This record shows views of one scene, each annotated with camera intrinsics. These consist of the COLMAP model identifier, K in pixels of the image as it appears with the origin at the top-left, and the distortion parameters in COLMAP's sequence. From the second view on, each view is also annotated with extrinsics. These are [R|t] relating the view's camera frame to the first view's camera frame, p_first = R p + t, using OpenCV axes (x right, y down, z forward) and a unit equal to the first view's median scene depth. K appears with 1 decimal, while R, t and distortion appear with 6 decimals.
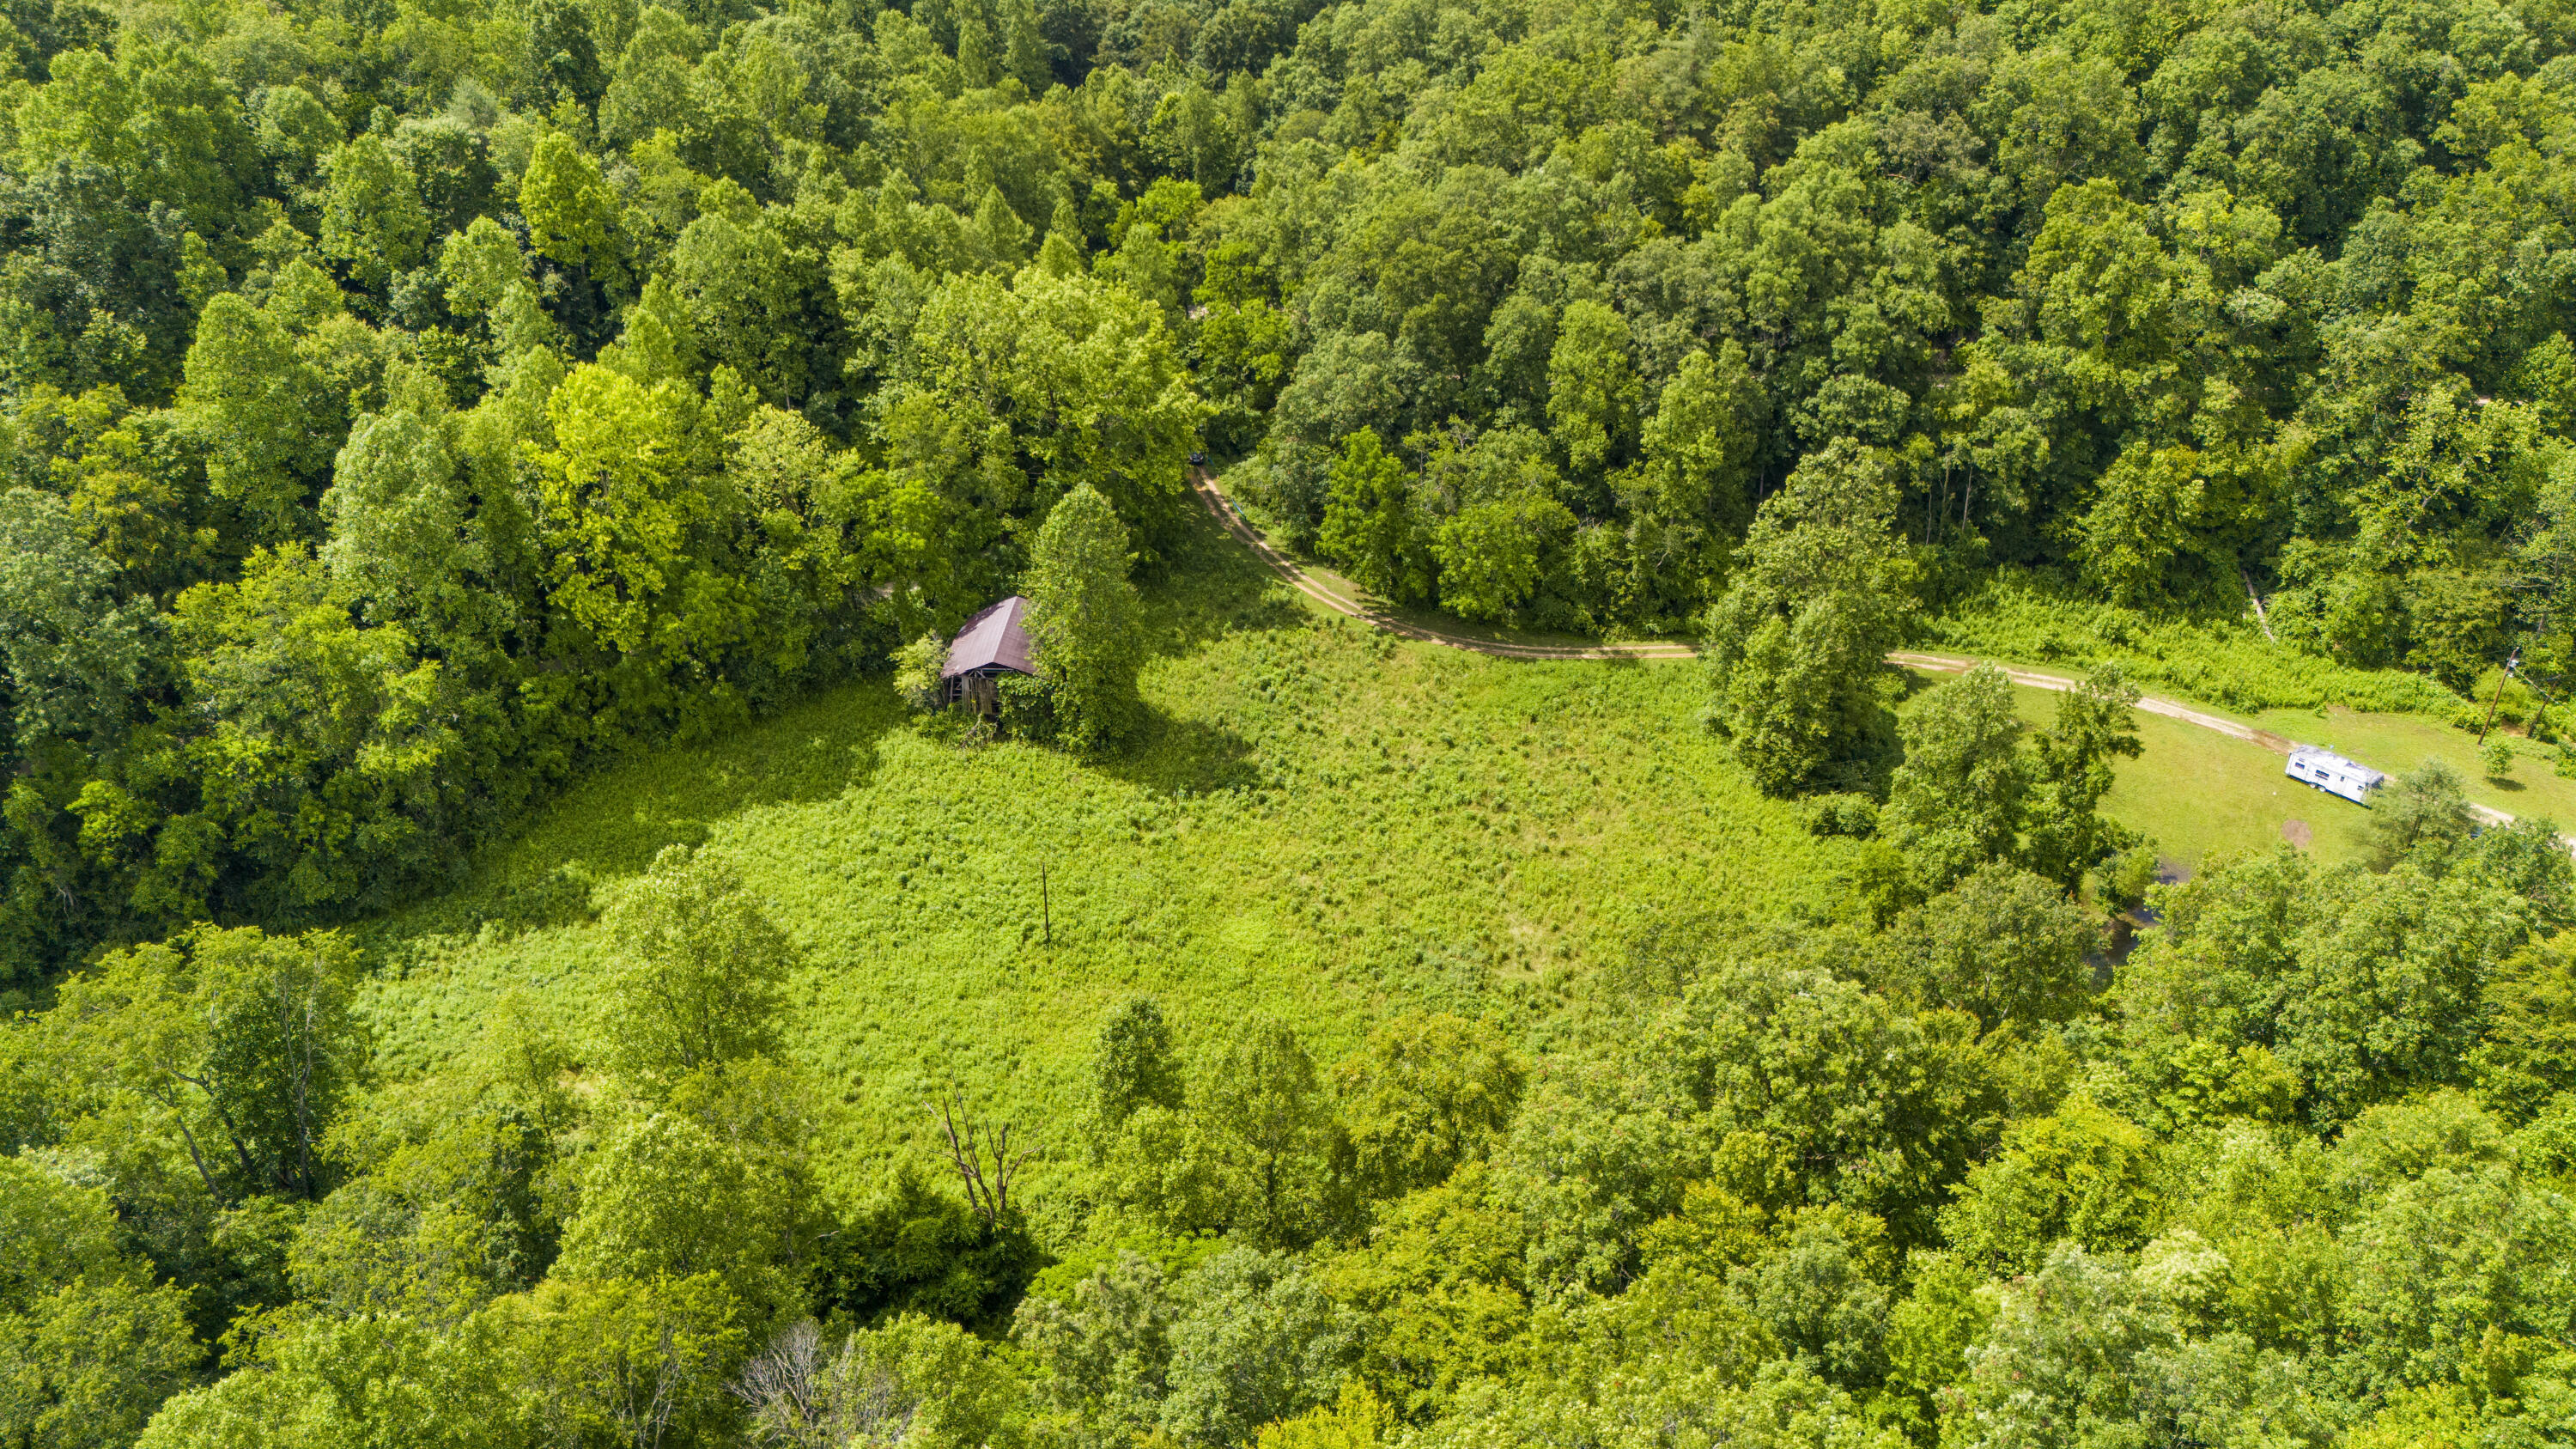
lens RADIAL K [[1893.4, 0, 1287.2], [0, 1893.4, 717.2], [0, 0, 1]] dist [0.071995, -0.059011]
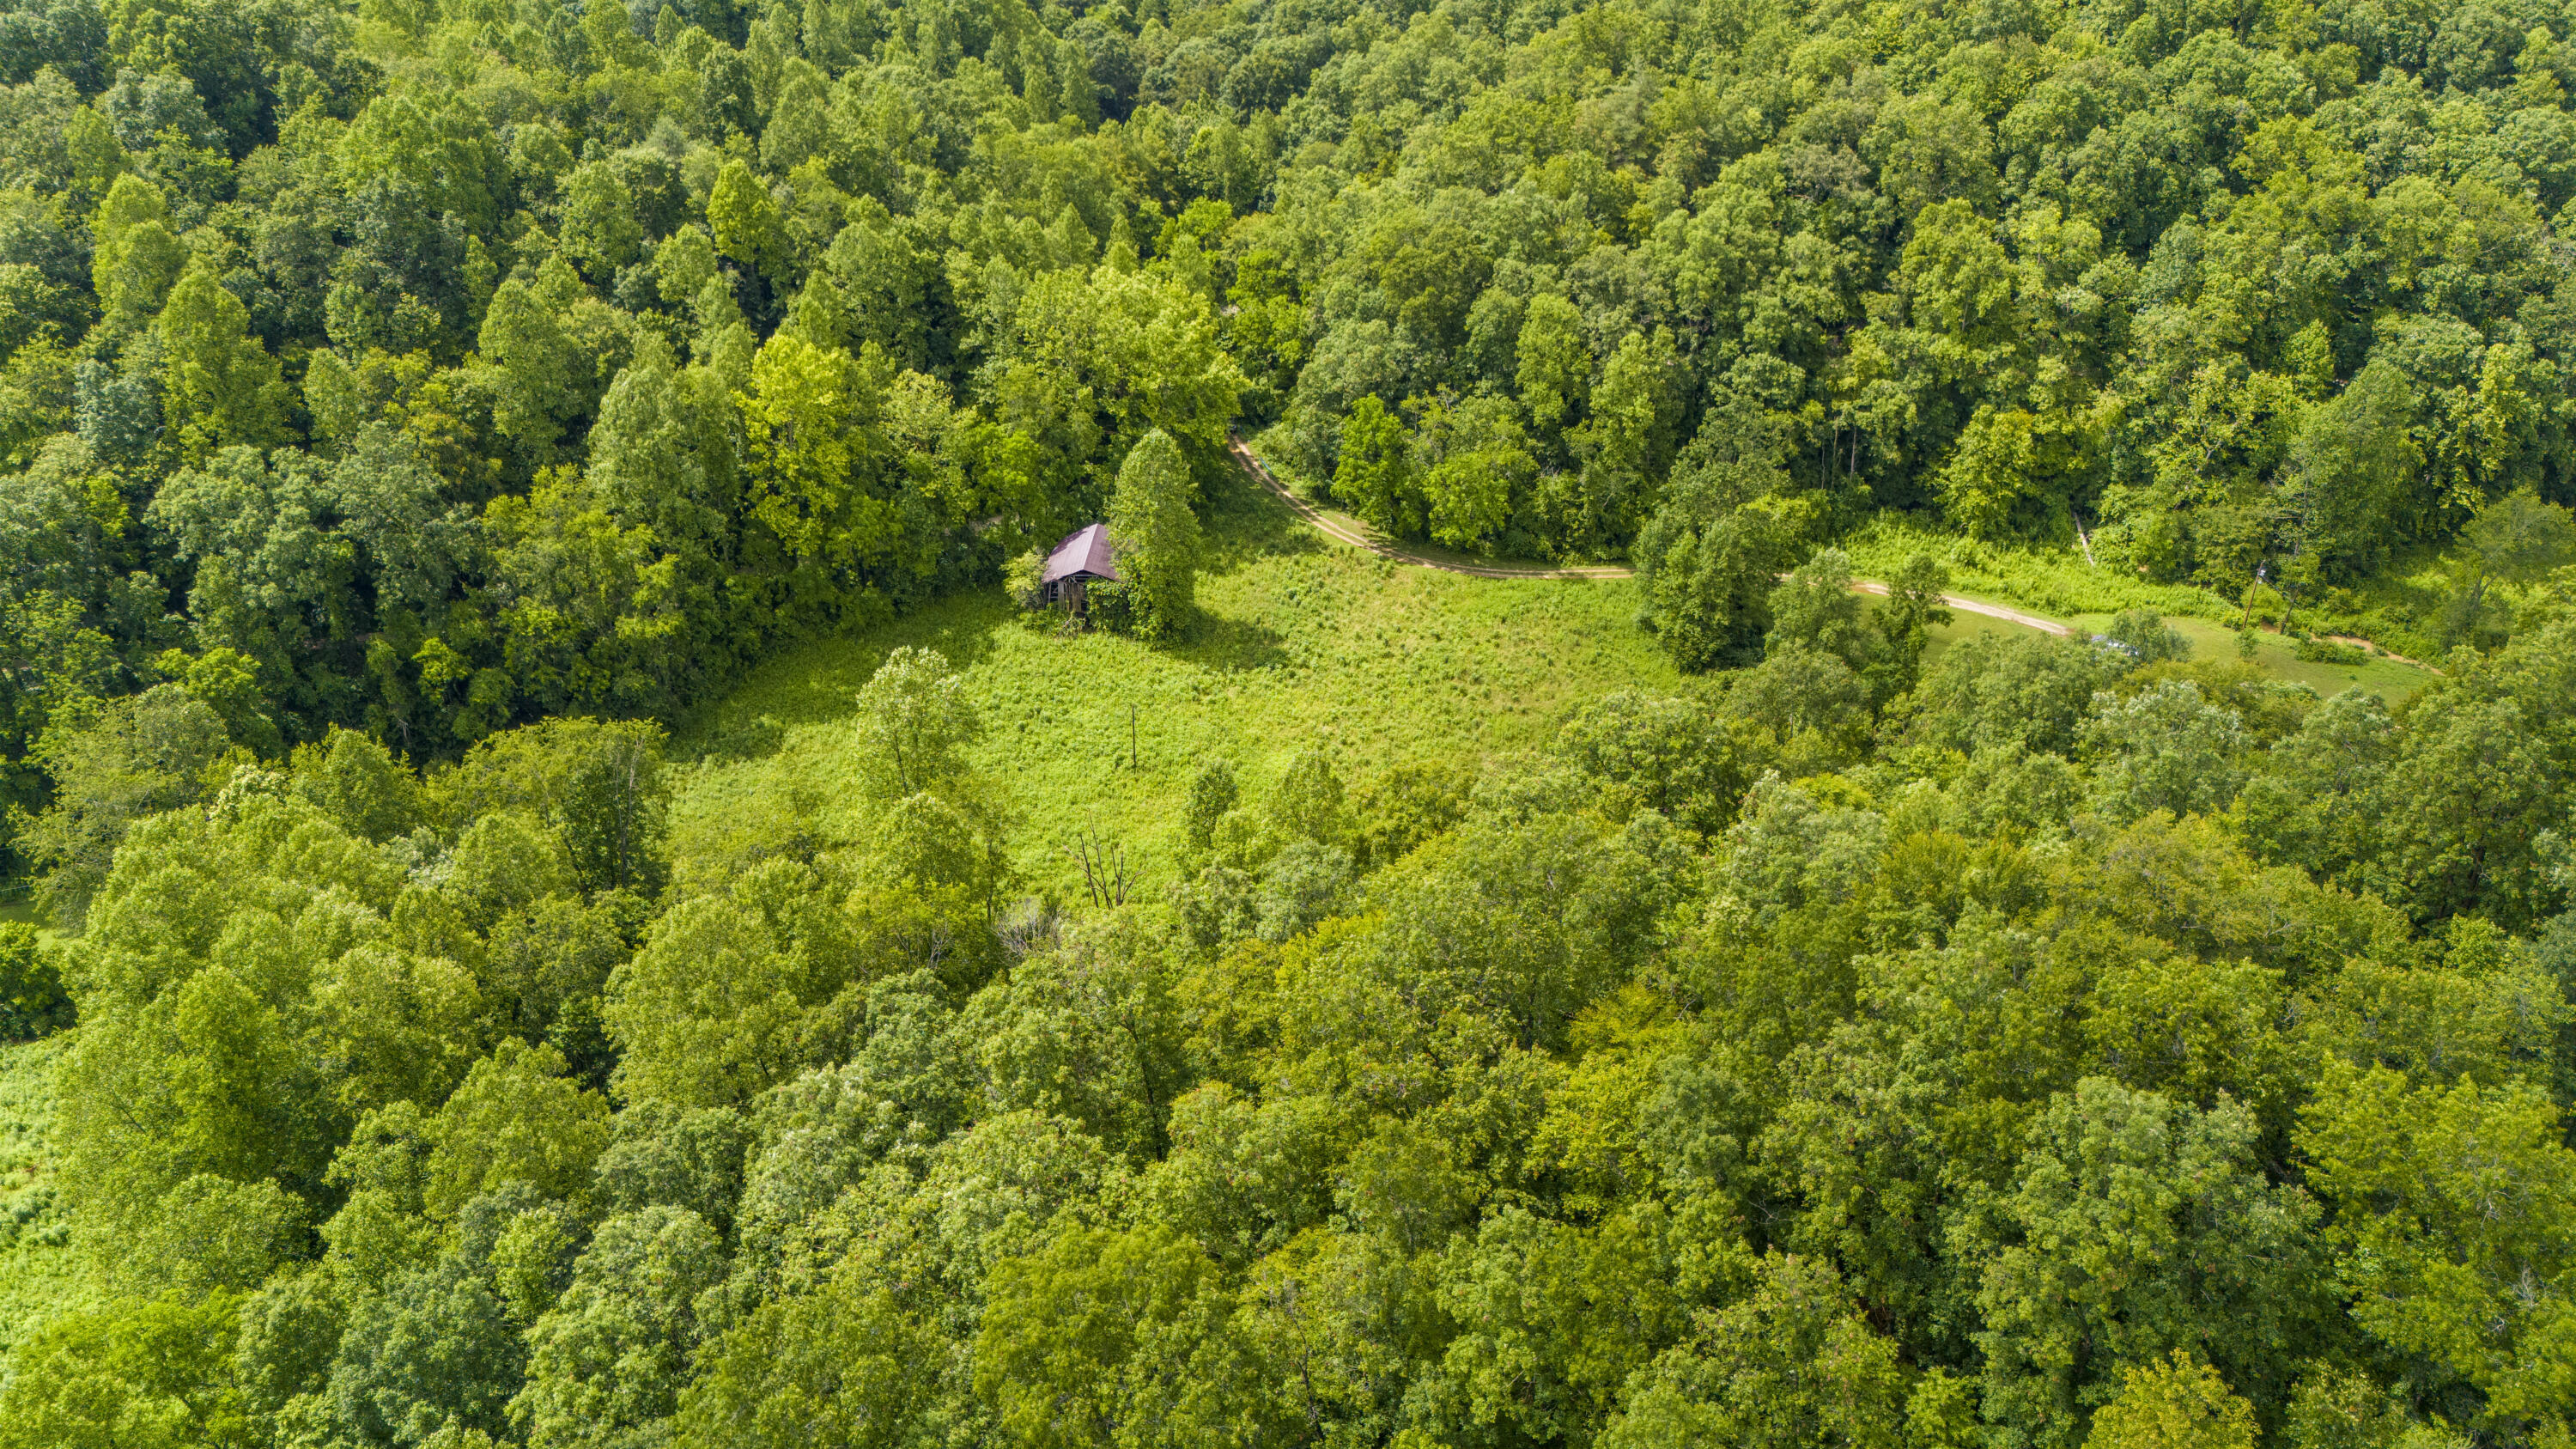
lens RADIAL K [[1929.0, 0, 1288.0], [0, 1929.0, 724.5], [0, 0, 1]] dist [0.084233, -0.083810]
pose [[0.999992, 0.000918, 0.003805, -0.018385], [-0.000857, 0.999874, -0.015871, 0.085897], [-0.003819, 0.015868, 0.999867, -0.275543]]
